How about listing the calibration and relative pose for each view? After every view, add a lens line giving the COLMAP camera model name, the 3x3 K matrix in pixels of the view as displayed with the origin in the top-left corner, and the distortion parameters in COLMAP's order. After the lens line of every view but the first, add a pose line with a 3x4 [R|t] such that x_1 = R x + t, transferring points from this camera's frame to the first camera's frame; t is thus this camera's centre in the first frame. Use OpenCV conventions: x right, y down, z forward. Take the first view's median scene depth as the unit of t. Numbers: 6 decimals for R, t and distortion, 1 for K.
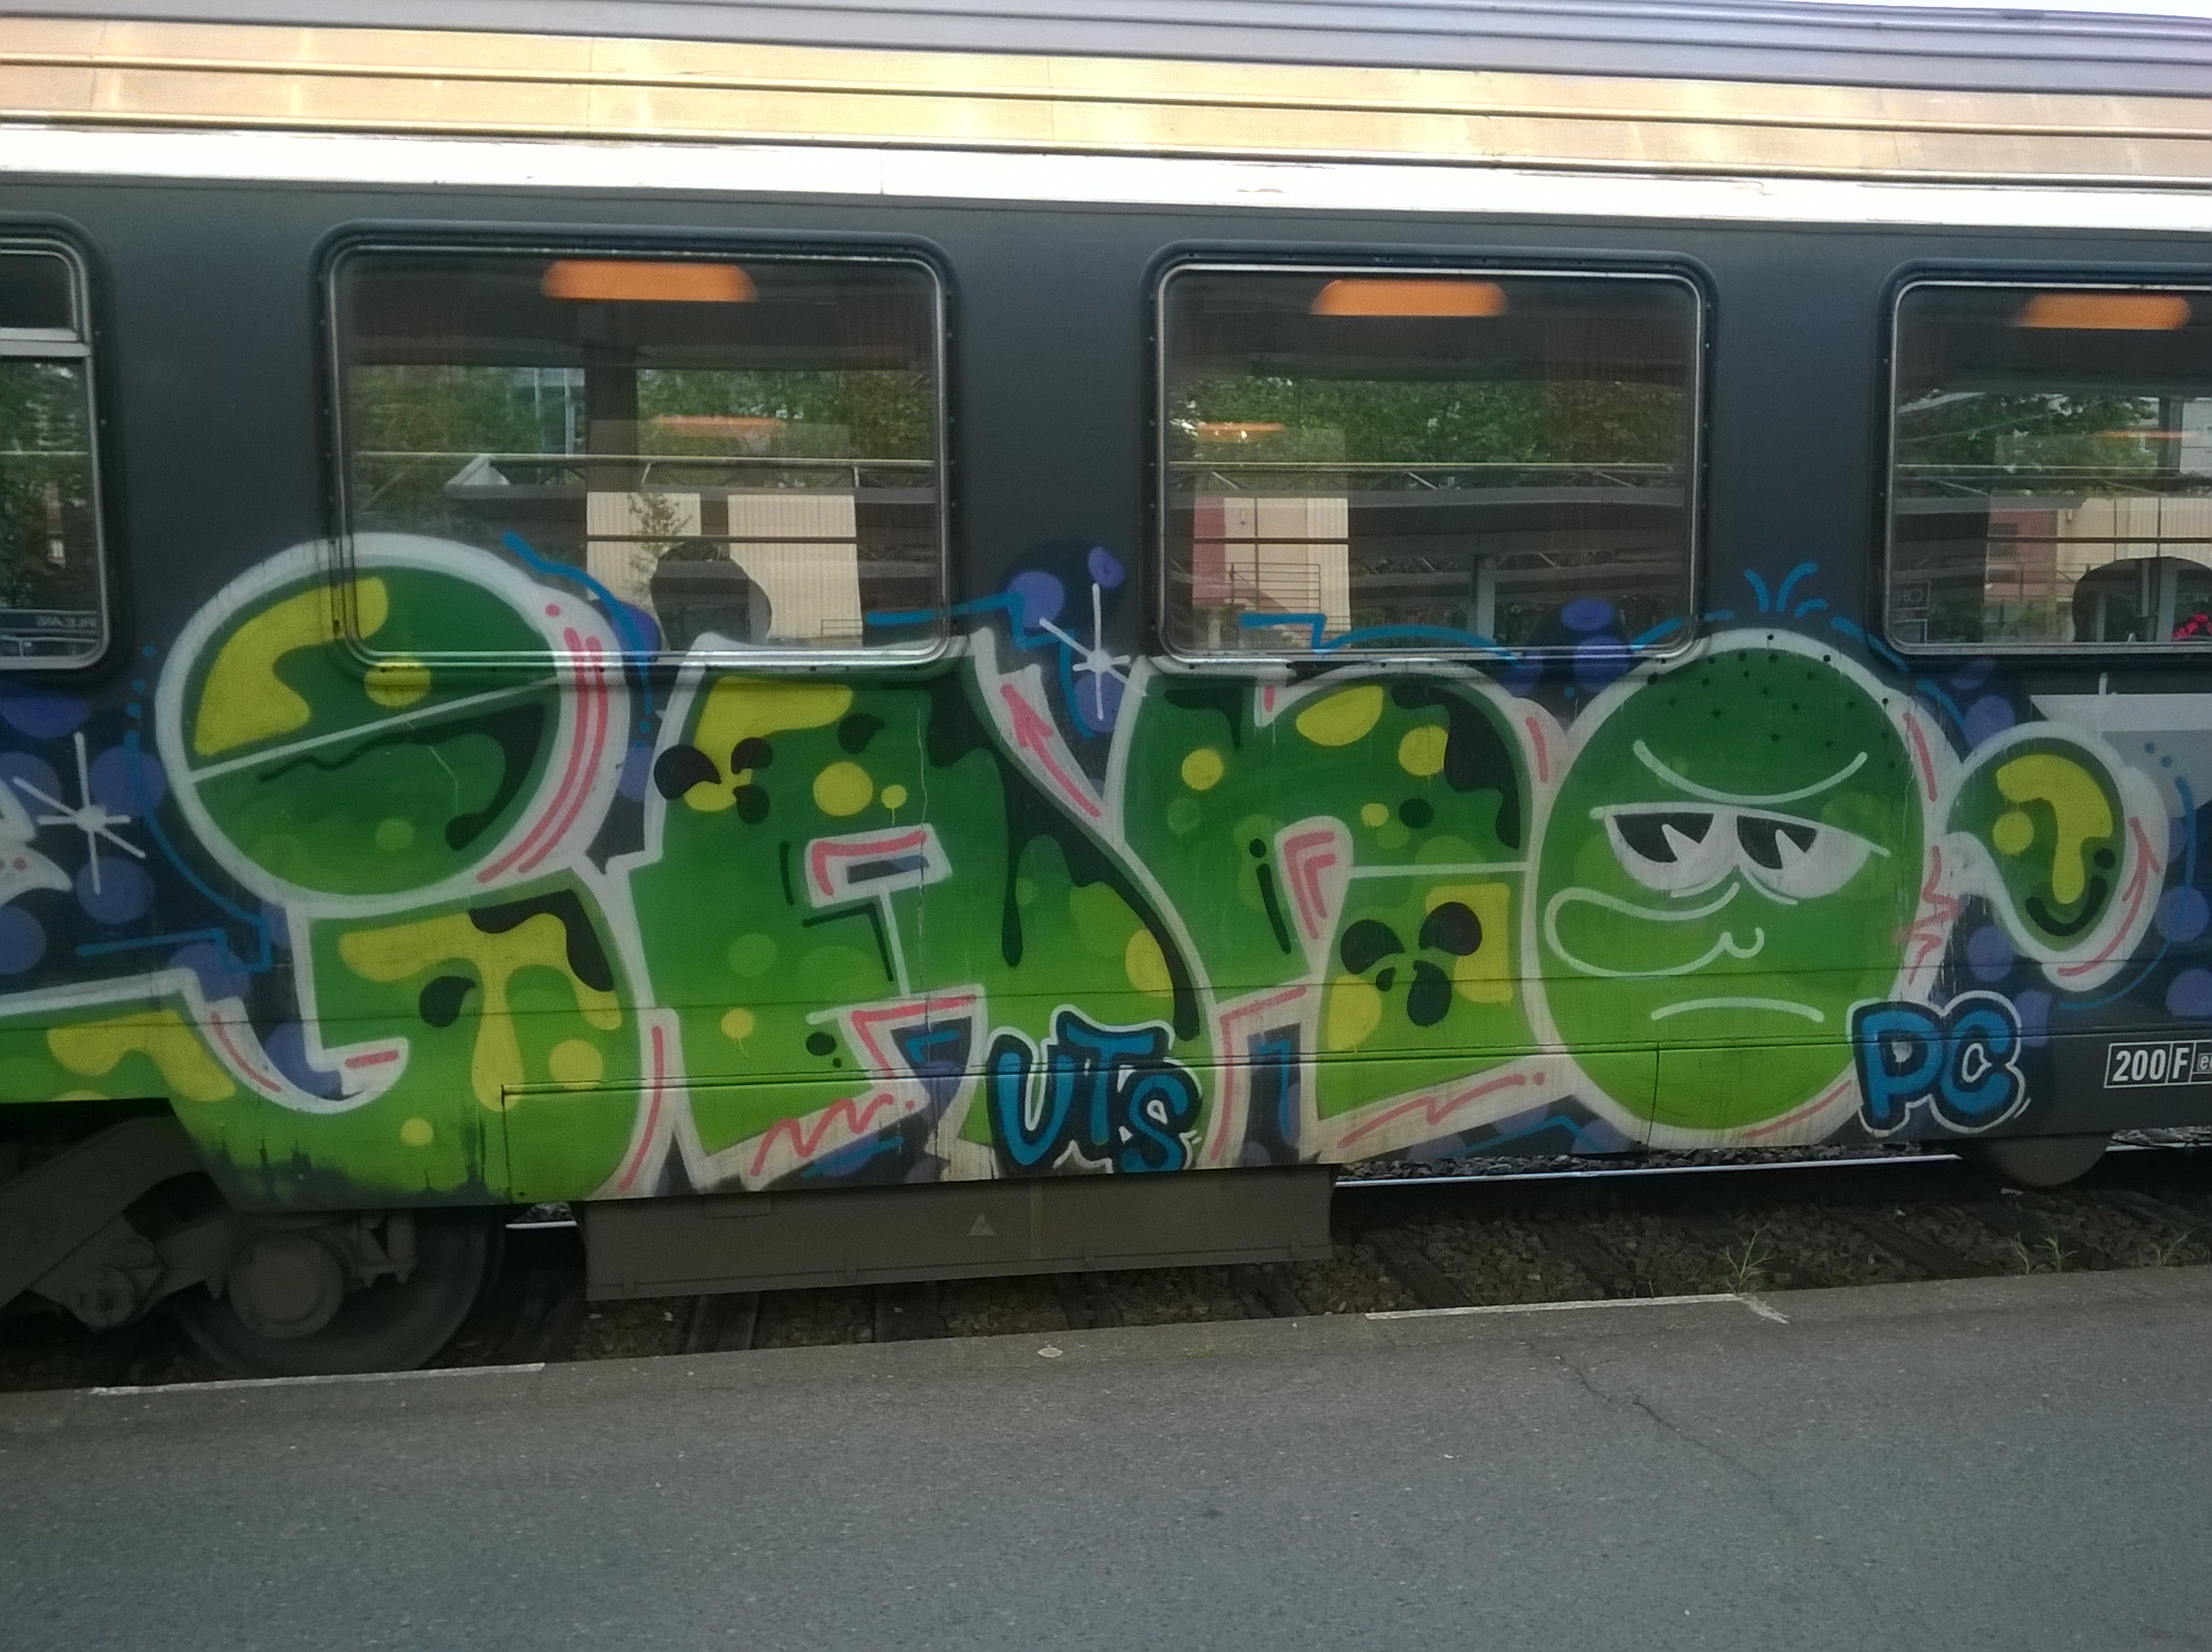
lens RADIAL K [[2239.4, 0, 1106.0], [0, 2239.4, 826.0], [0, 0, 1]] dist [0.167402, -0.489523]
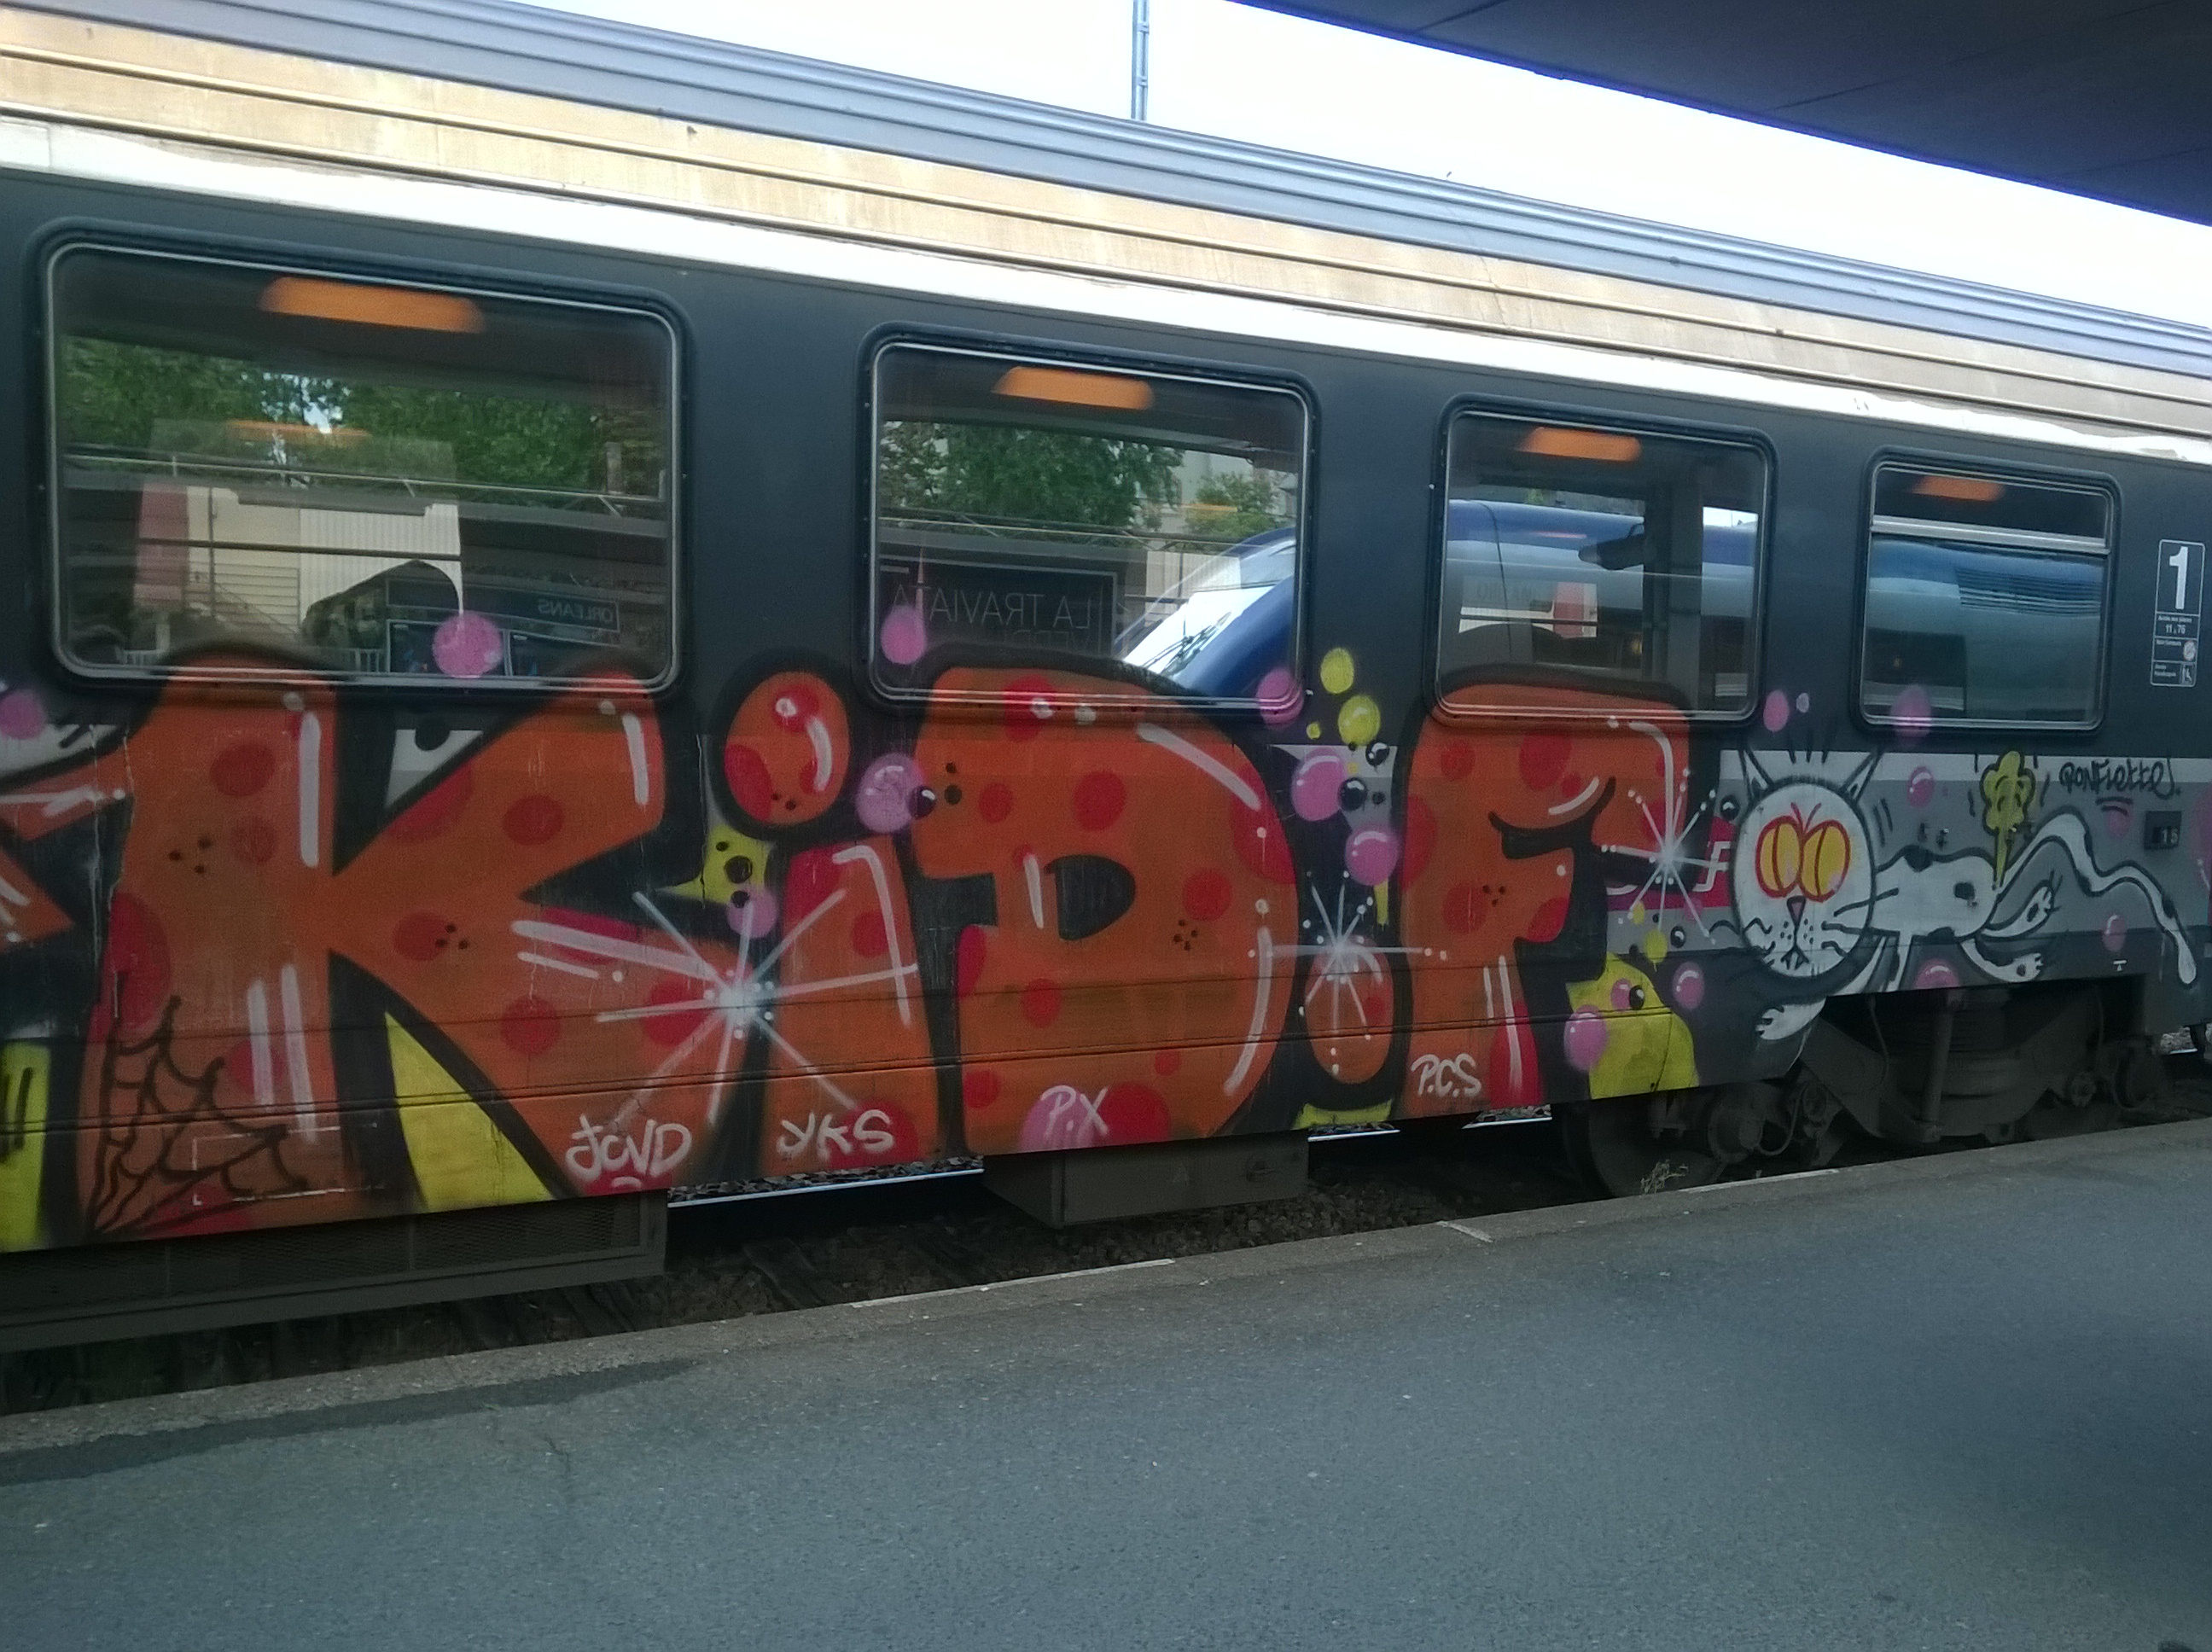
lens RADIAL K [[2239.4, 0, 1106.0], [0, 2239.4, 826.0], [0, 0, 1]] dist [0.167402, -0.489523]
pose [[0.918323, 0.007383, 0.395763, -0.306351], [-0.001592, 0.999887, -0.014959, 0.005795], [-0.395829, 0.013107, 0.918231, -0.053875]]
